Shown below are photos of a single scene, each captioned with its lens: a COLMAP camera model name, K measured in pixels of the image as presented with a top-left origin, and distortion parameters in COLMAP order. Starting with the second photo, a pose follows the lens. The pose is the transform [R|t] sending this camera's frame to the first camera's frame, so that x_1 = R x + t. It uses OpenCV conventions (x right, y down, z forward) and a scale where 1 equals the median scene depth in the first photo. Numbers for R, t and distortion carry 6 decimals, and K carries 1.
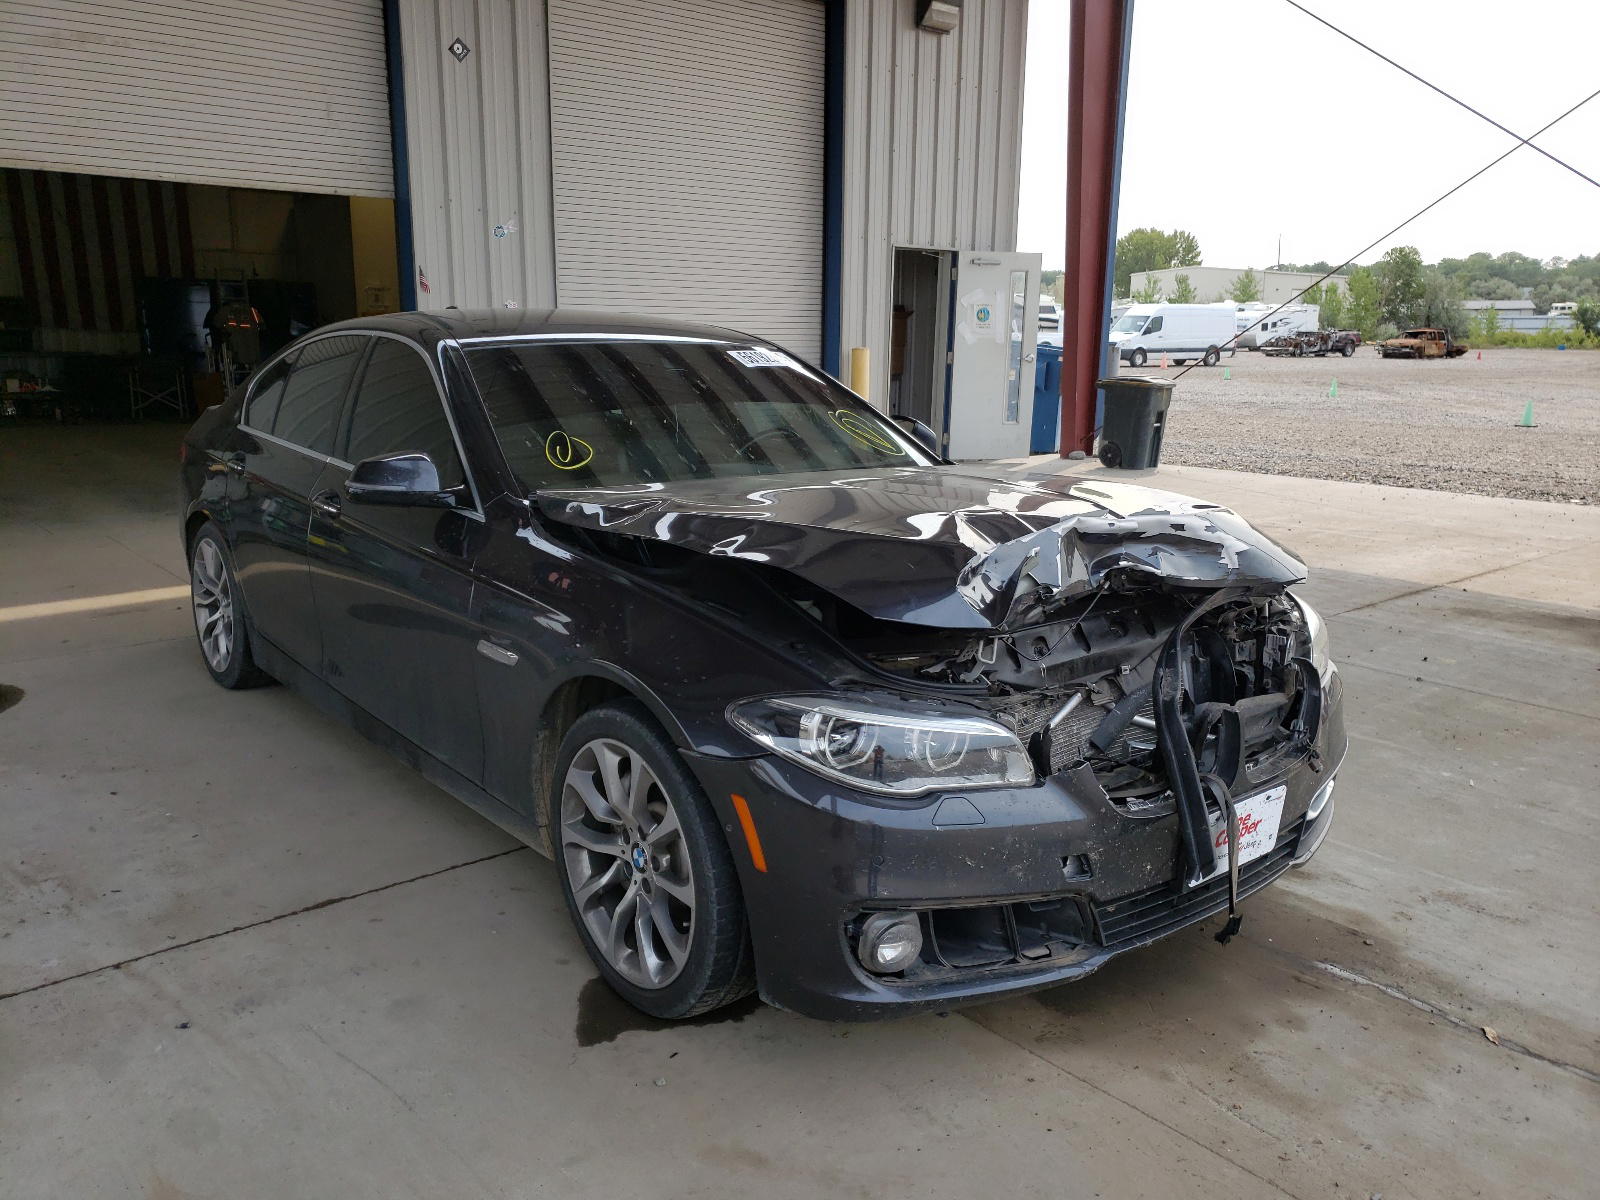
lens RADIAL K [[1199.5, 0, 800.0], [0, 1199.5, 600.0], [0, 0, 1]] dist [0.004587, 0.004935]
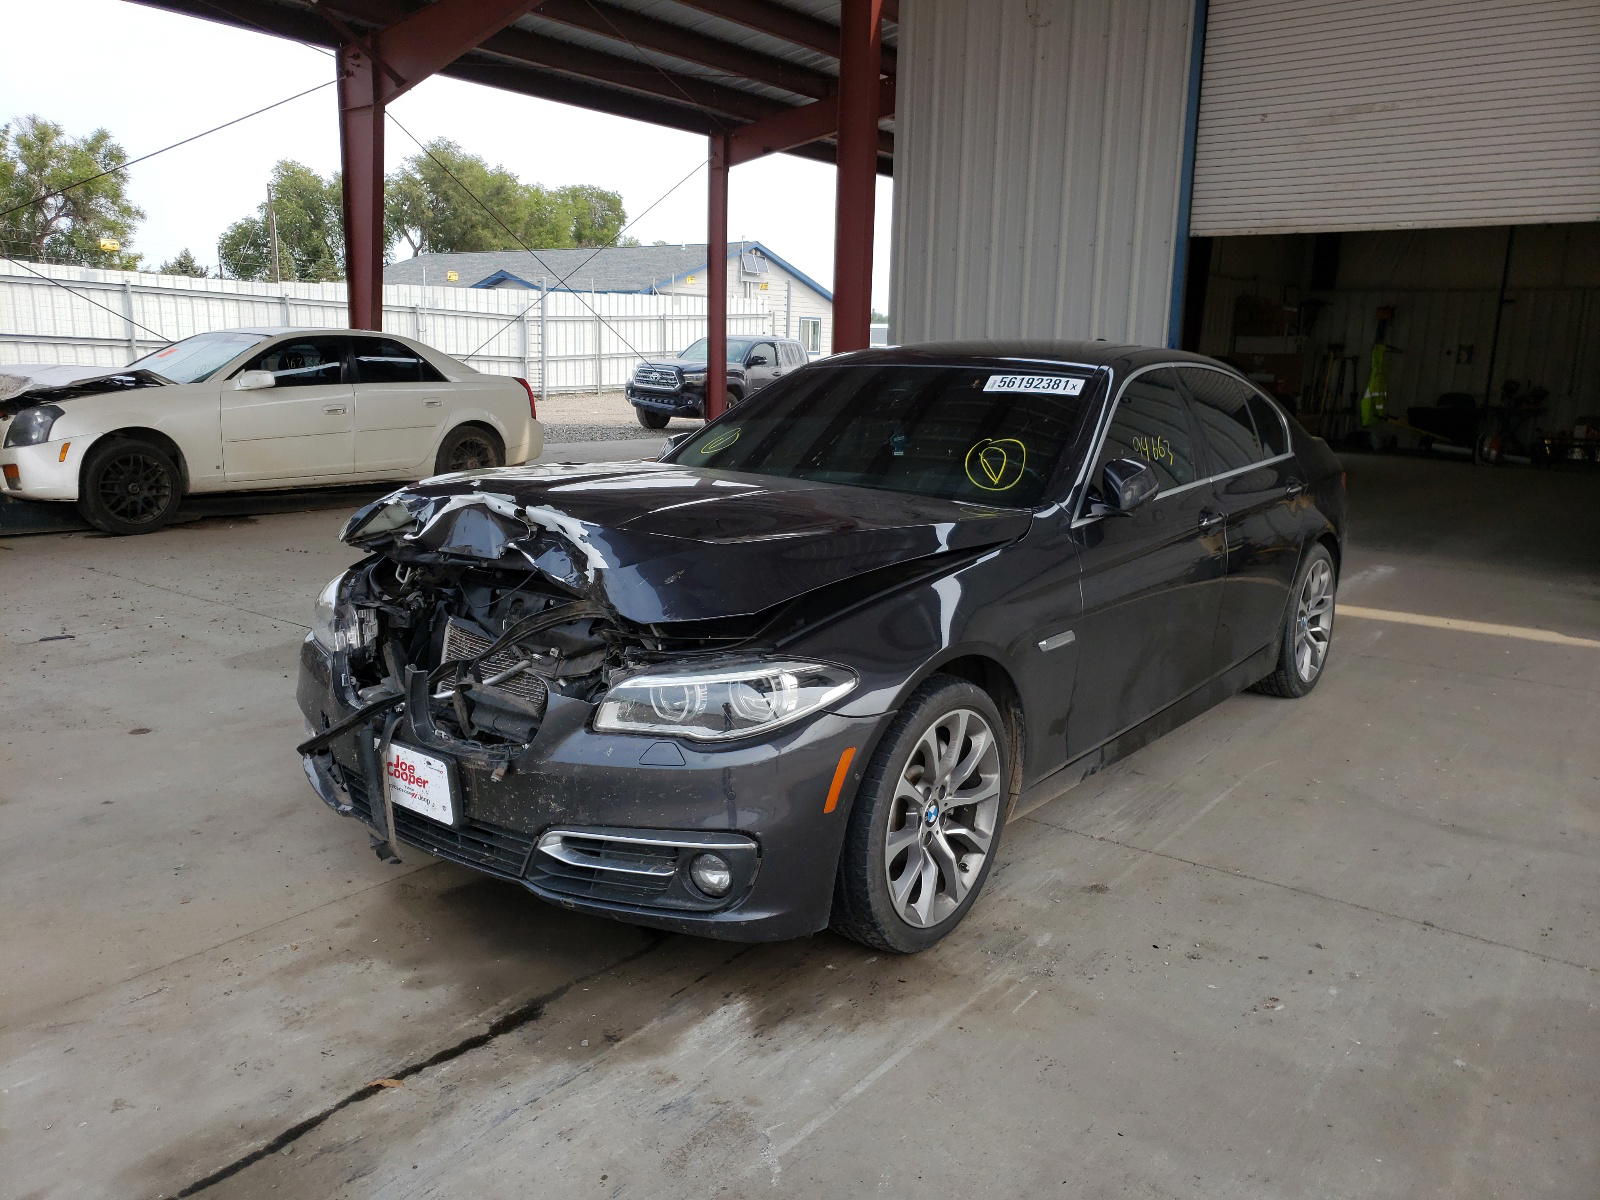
lens RADIAL K [[1222.6, 0, 800.0], [0, 1222.6, 600.0], [0, 0, 1]] dist [-0.003142, 0.003698]
pose [[0.238600, 0.185260, -0.953283, 1.239945], [-0.228358, 0.964813, 0.130344, -0.166250], [0.943887, 0.186589, 0.272510, 0.813829]]
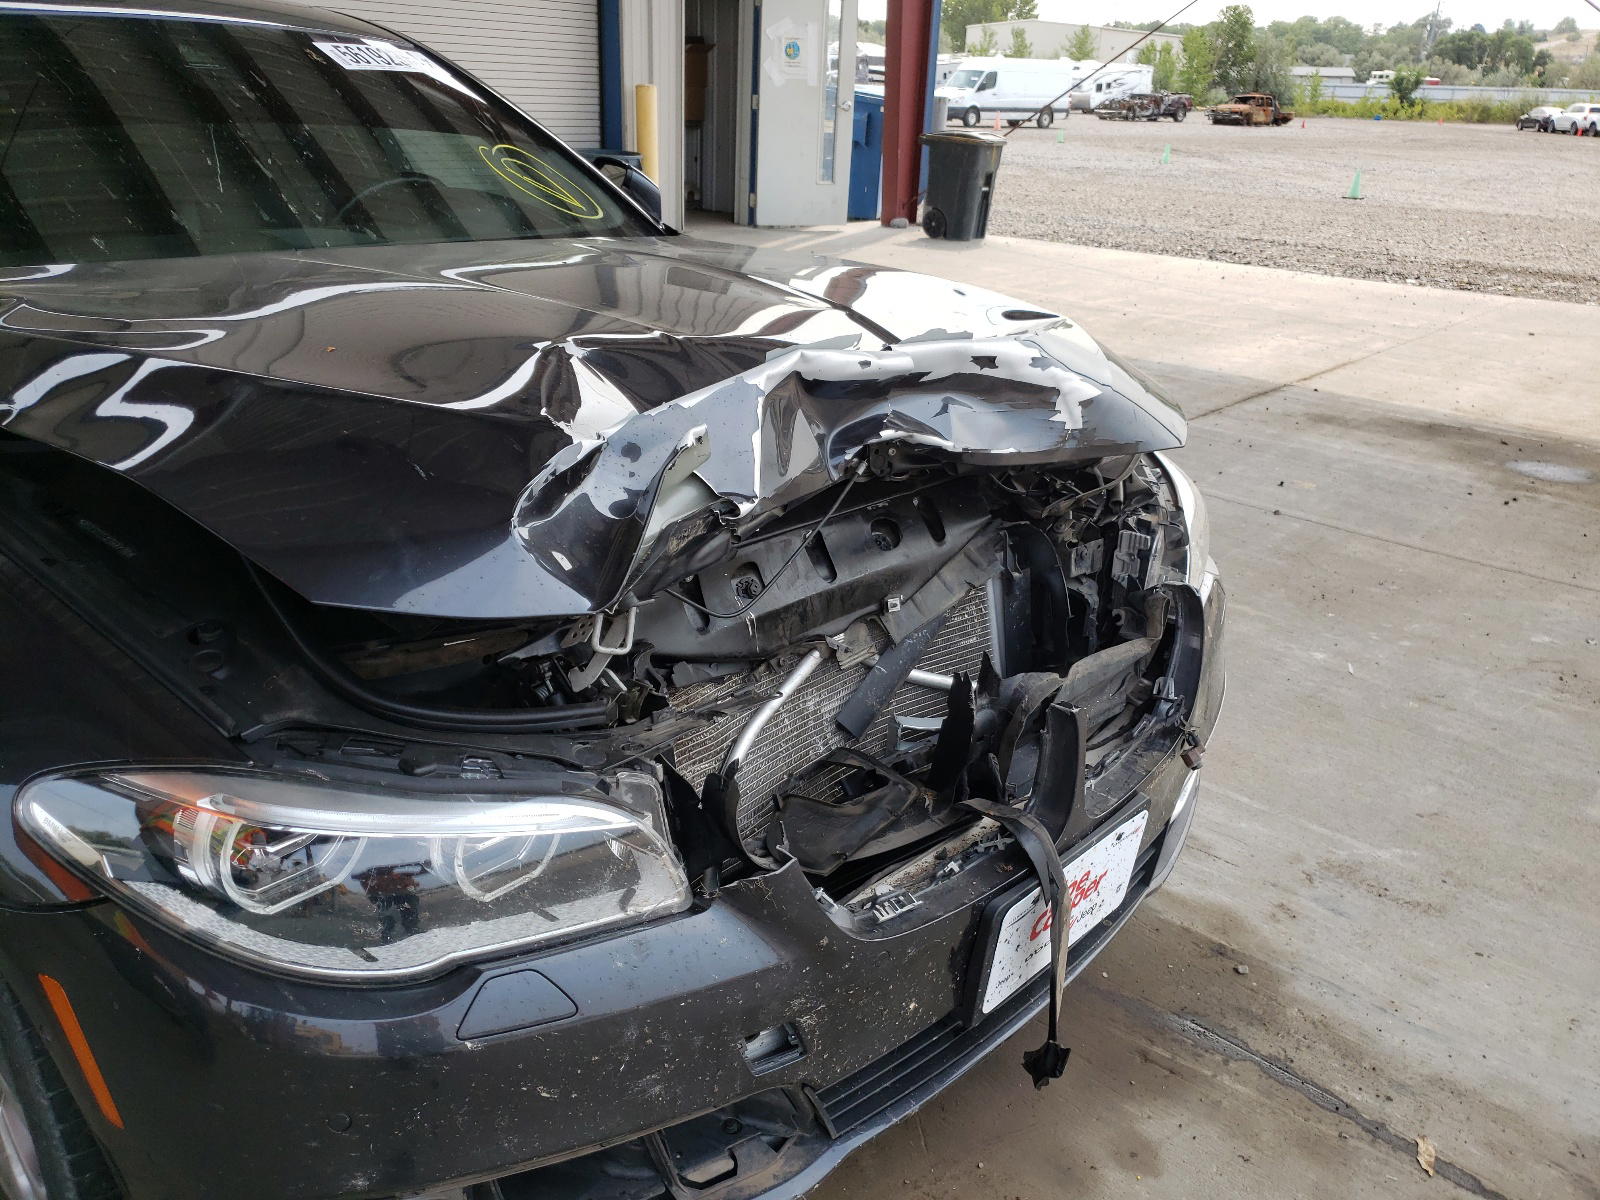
lens RADIAL K [[1222.6, 0, 800.0], [0, 1222.6, 600.0], [0, 0, 1]] dist [-0.003142, 0.003698]
pose [[0.990046, -0.029605, 0.137599, 0.127989], [0.004261, 0.983485, 0.180941, -0.049342], [-0.140683, -0.178553, 0.973821, 0.377172]]
